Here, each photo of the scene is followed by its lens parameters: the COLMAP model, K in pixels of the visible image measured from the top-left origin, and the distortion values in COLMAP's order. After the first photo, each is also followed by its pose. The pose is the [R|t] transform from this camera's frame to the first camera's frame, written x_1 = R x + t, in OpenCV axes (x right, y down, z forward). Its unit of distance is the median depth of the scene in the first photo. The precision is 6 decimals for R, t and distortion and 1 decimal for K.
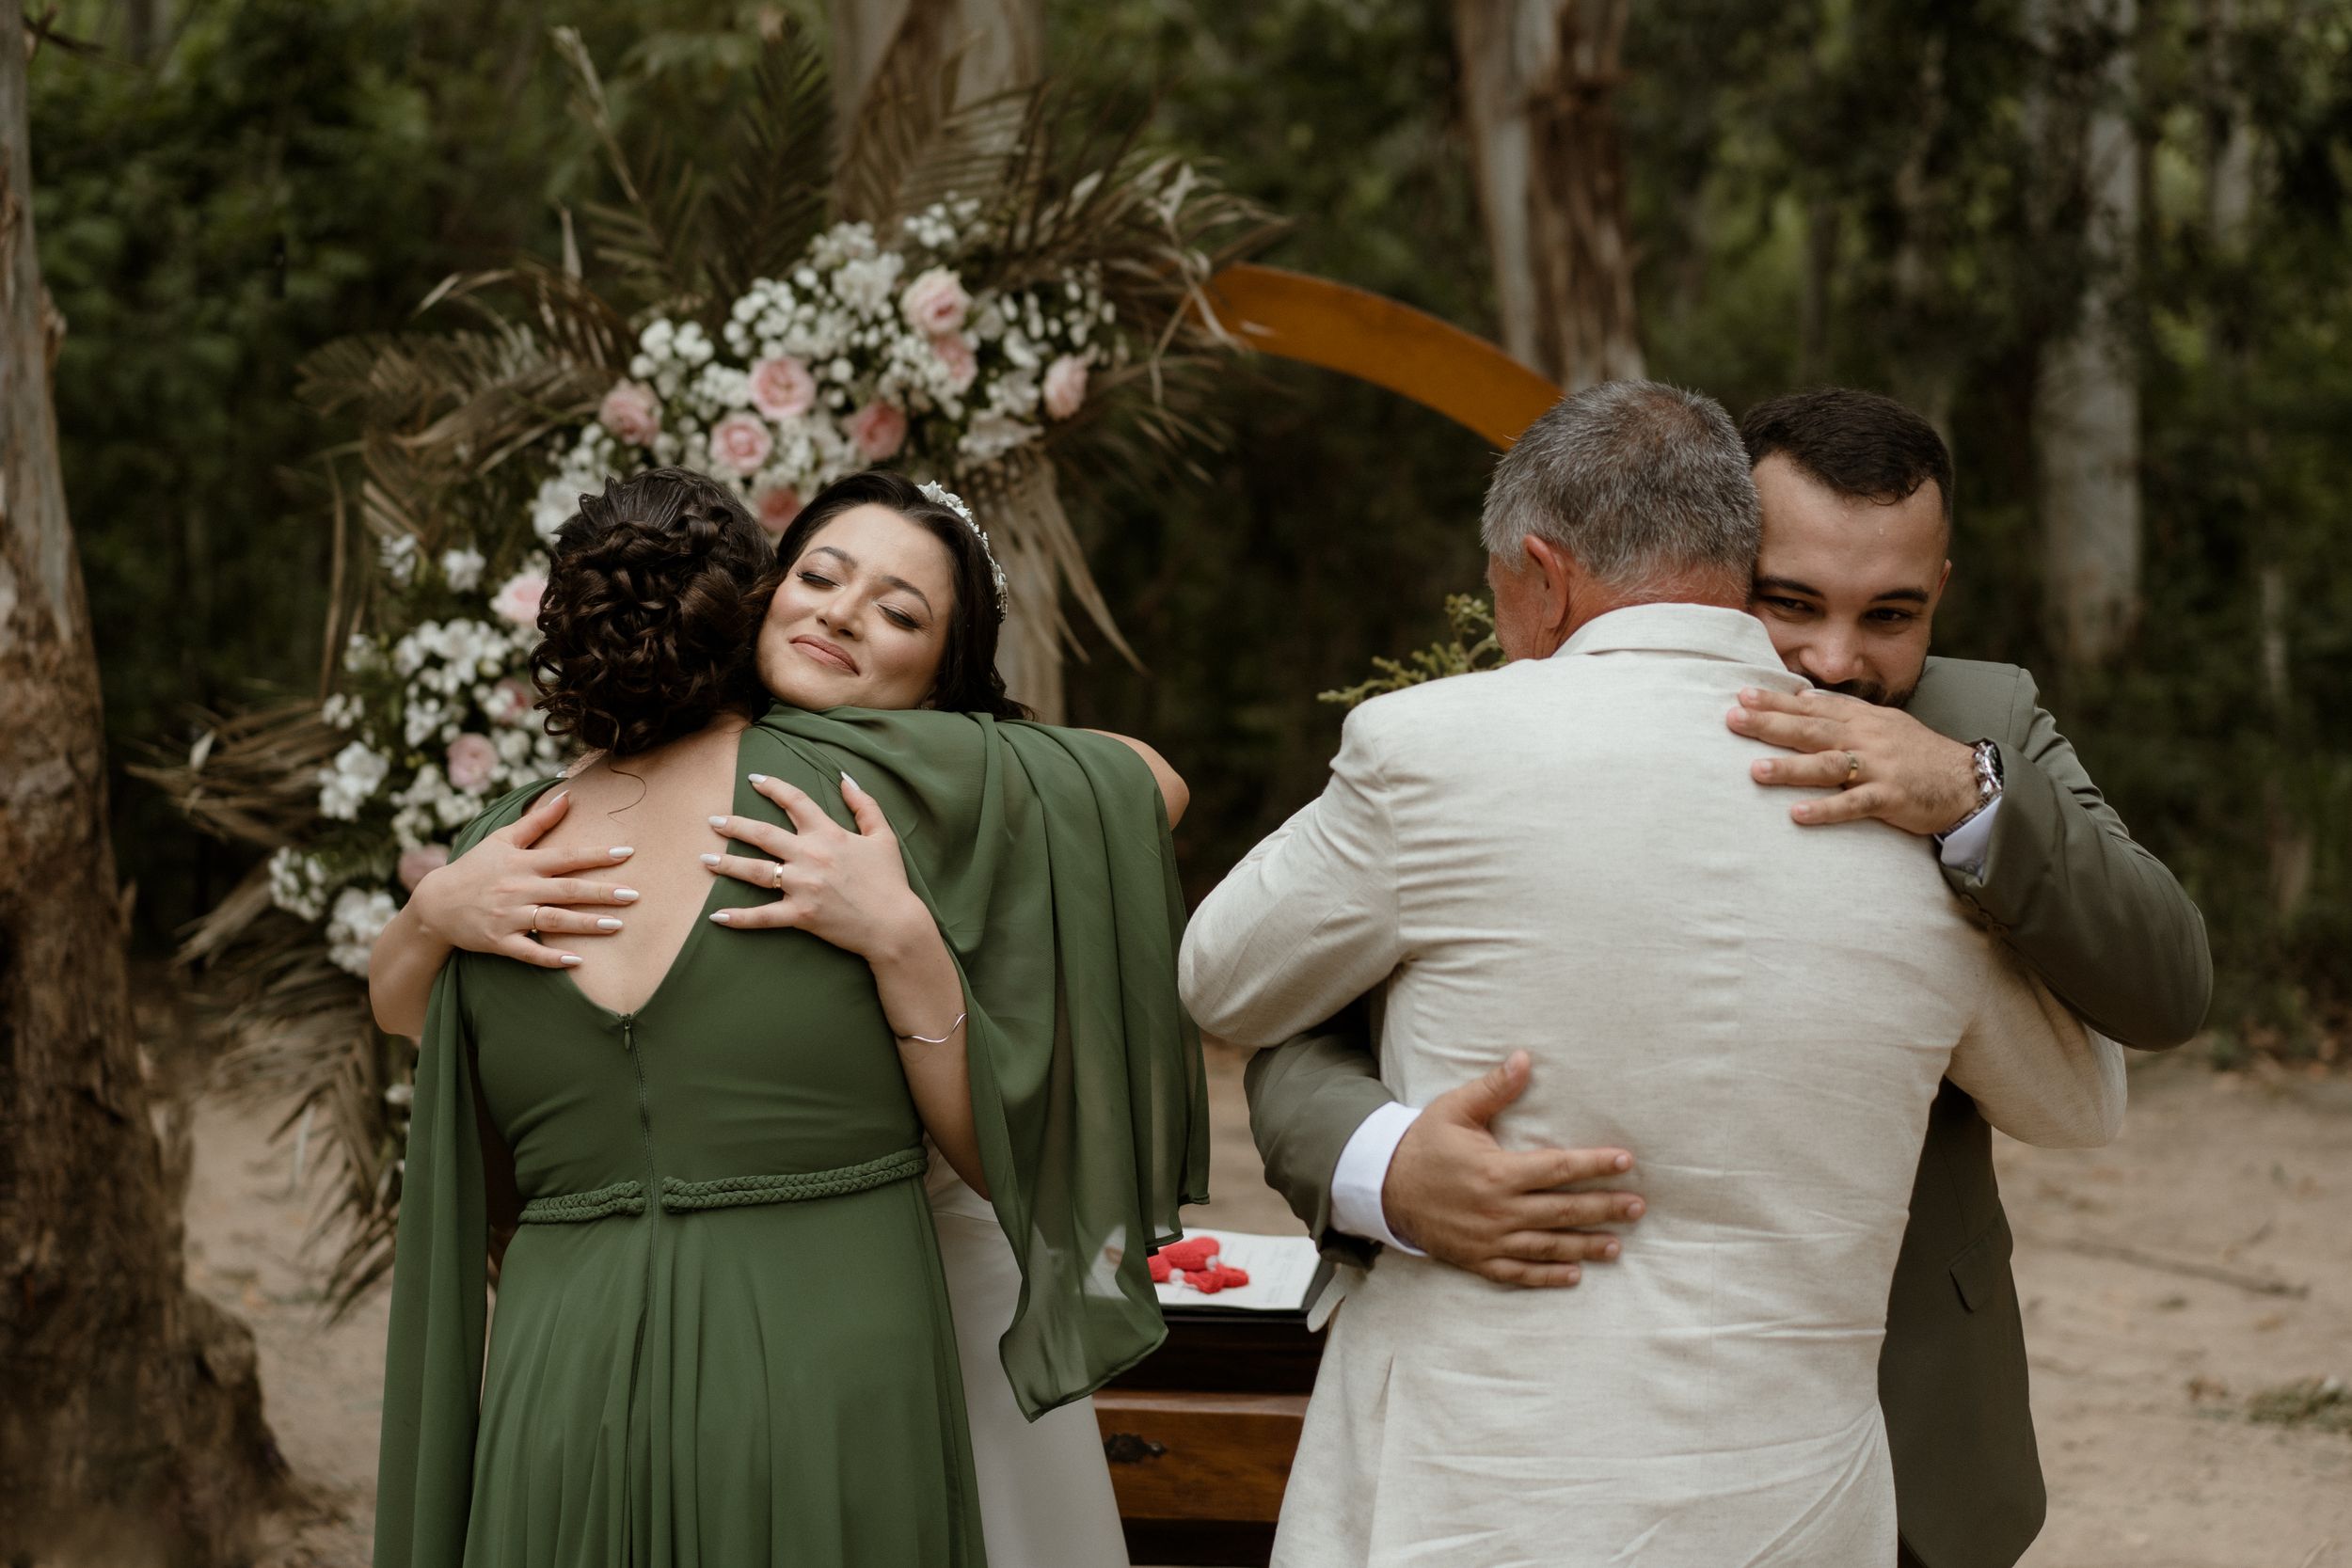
lens RADIAL K [[3823.9, 0, 1182.3], [0, 3823.9, 767.9], [0, 0, 1]] dist [0.011078, 0.000000]
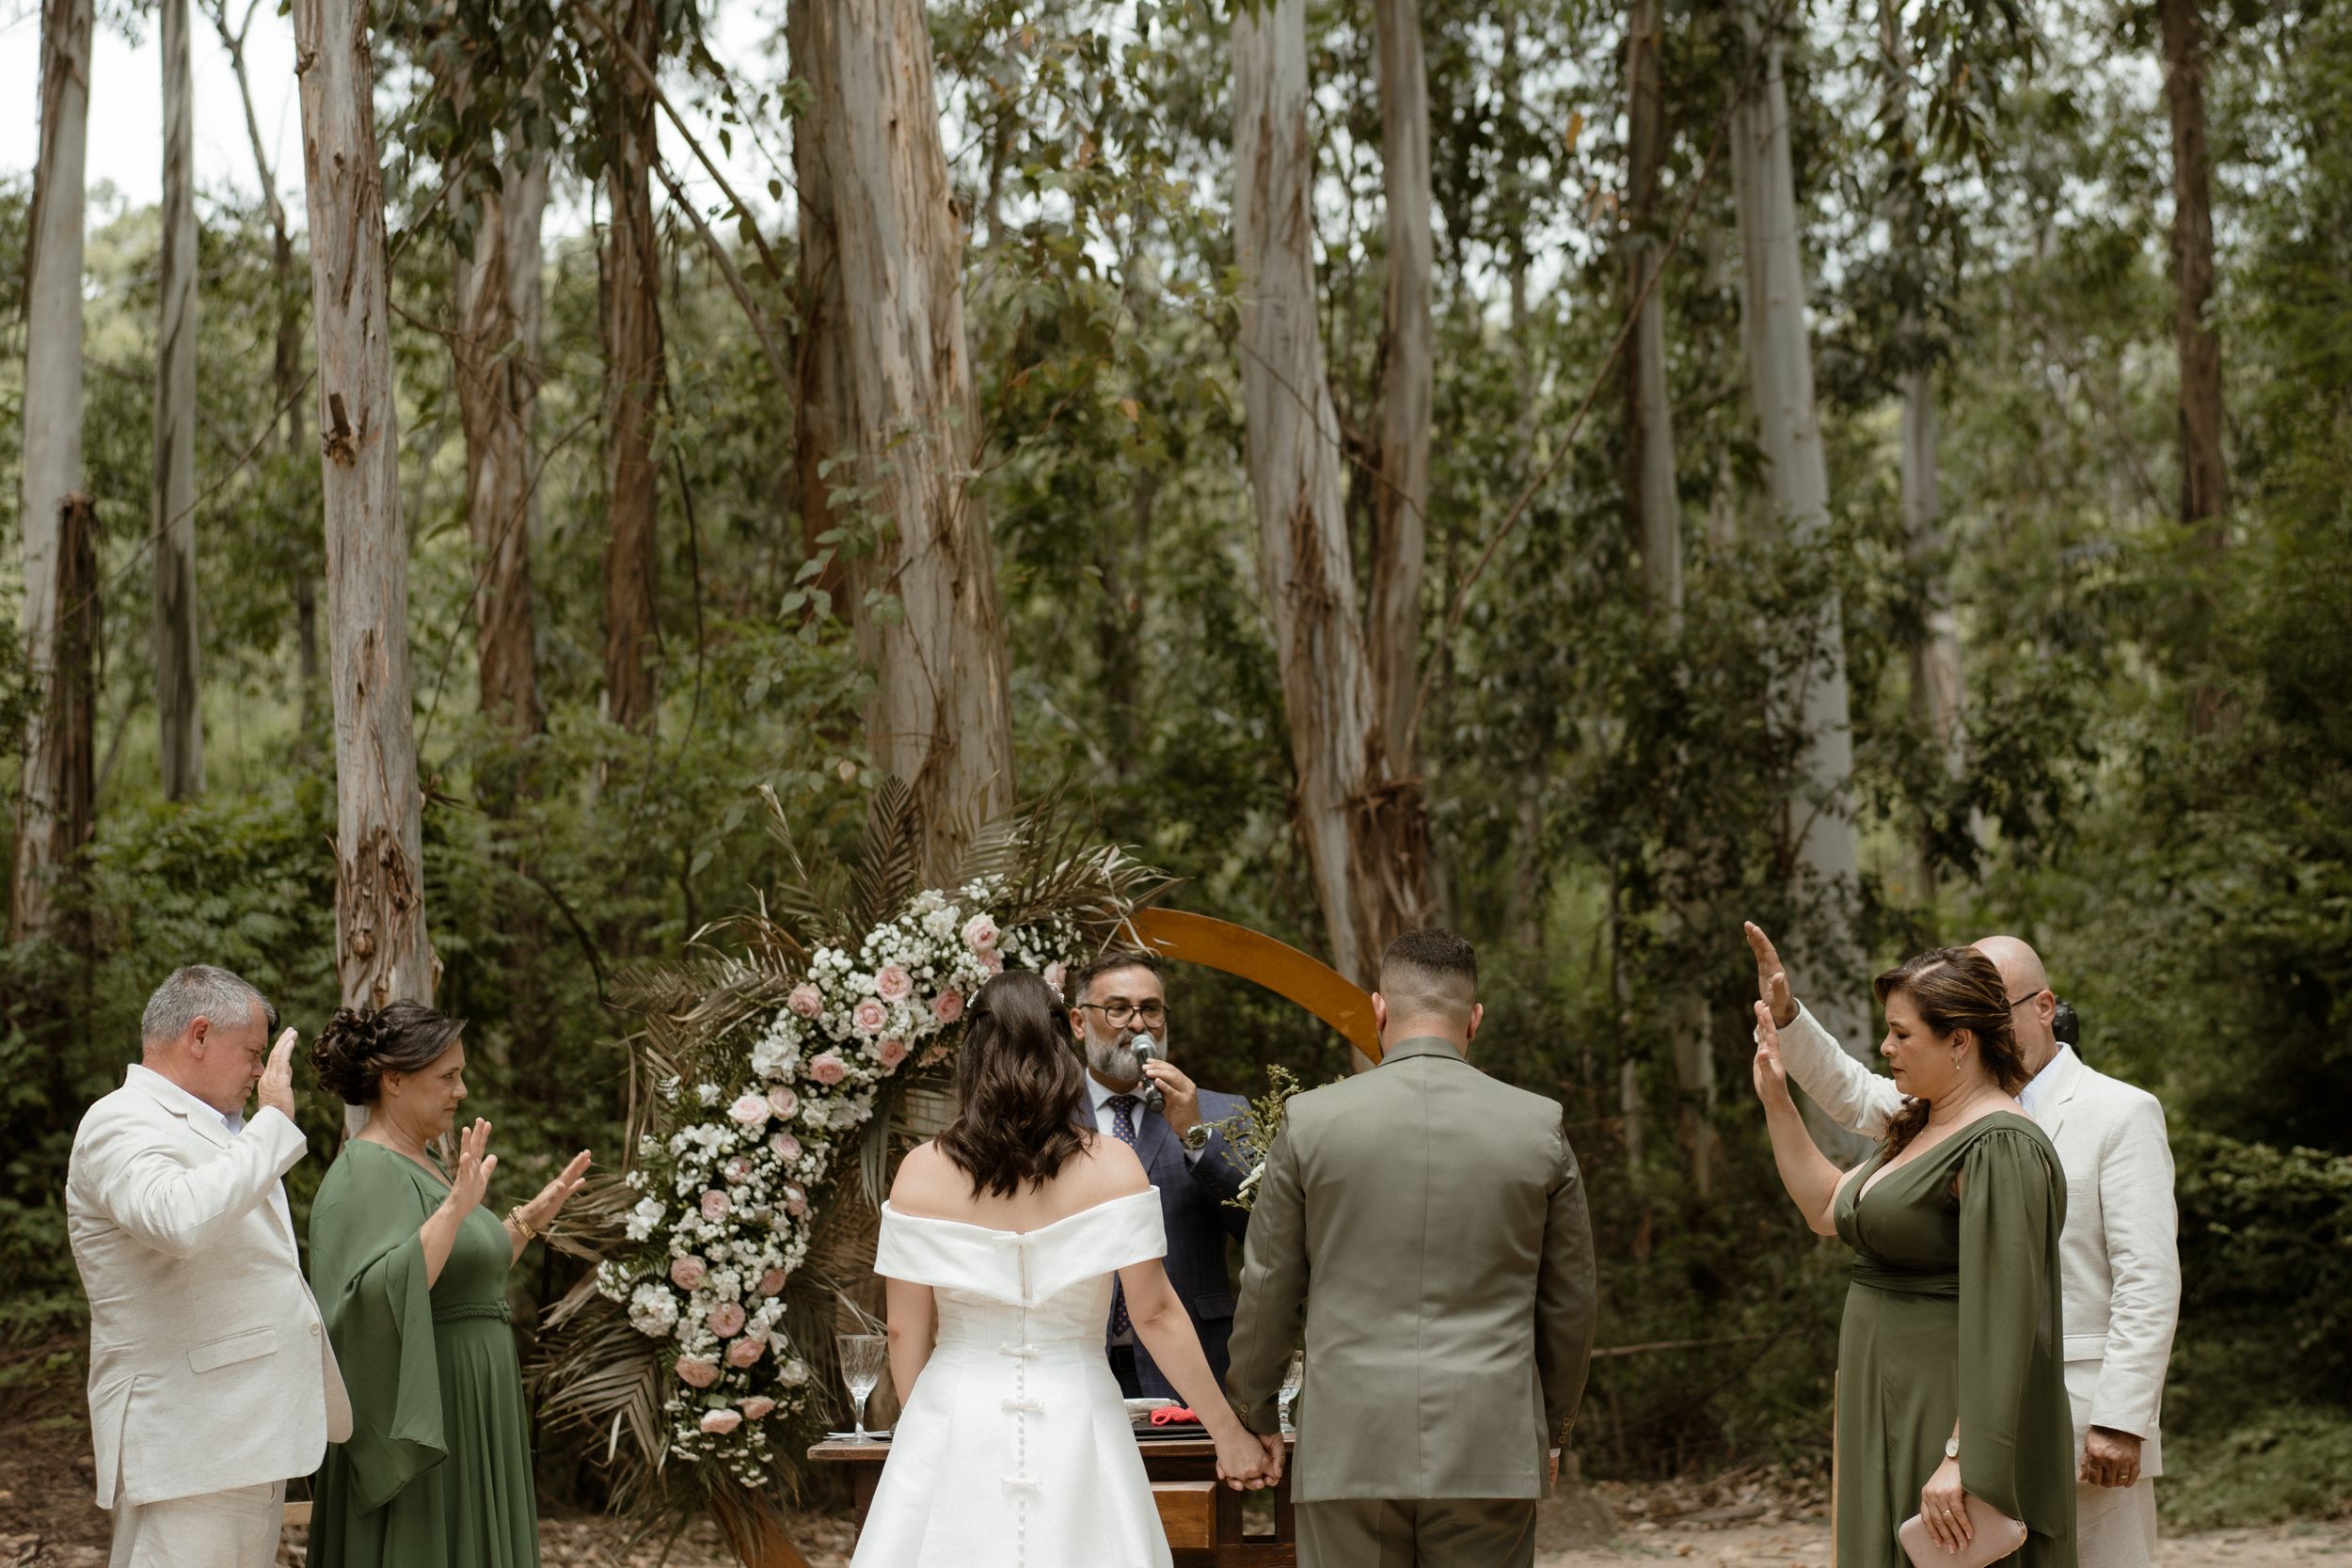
lens RADIAL K [[3823.9, 0, 1225.2], [0, 3823.9, 795.3], [0, 0, 1]] dist [0.011078, 0.000000]
pose [[0.998756, -0.027976, 0.041283, -0.022230], [0.034657, 0.984624, -0.171213, 0.118934], [-0.035858, 0.172431, 0.984369, -0.732434]]
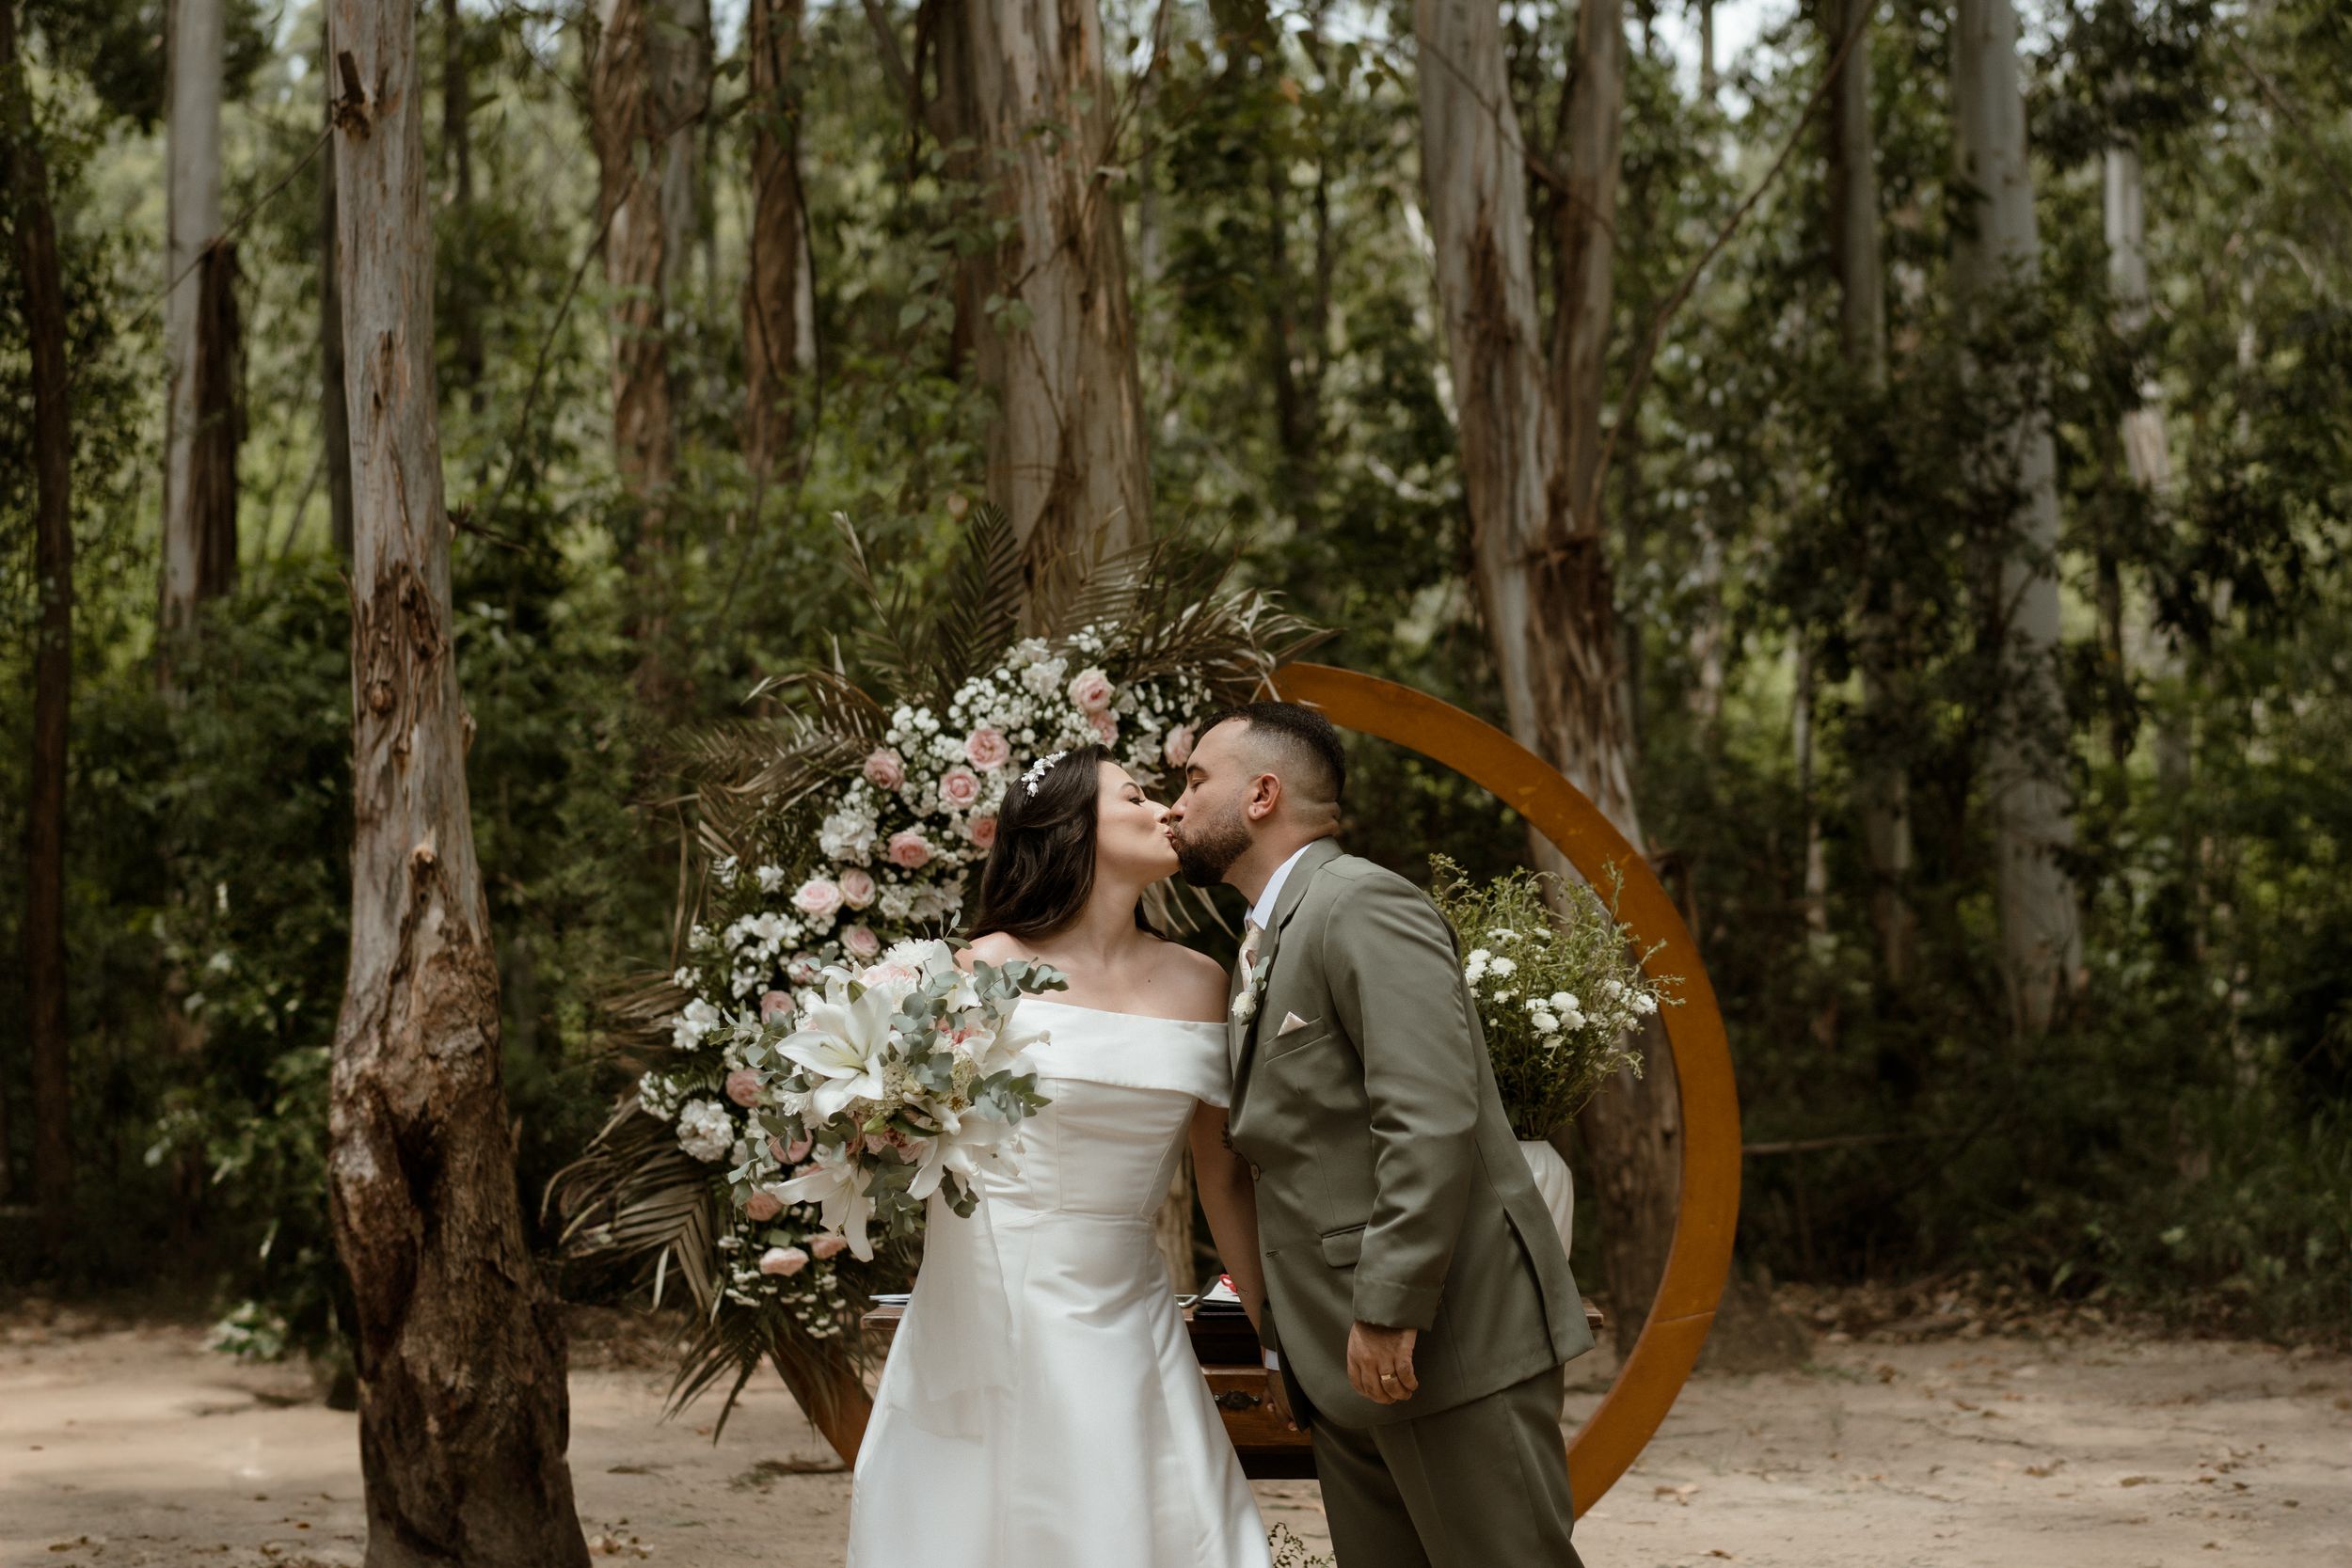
lens RADIAL K [[3823.9, 0, 1214.8], [0, 3823.9, 833.6], [0, 0, 1]] dist [0.011078, 0.000000]
pose [[0.999746, -0.020715, -0.008855, -0.004436], [0.019693, 0.994476, -0.103100, 0.085265], [0.010941, 0.102900, 0.994632, -0.455350]]
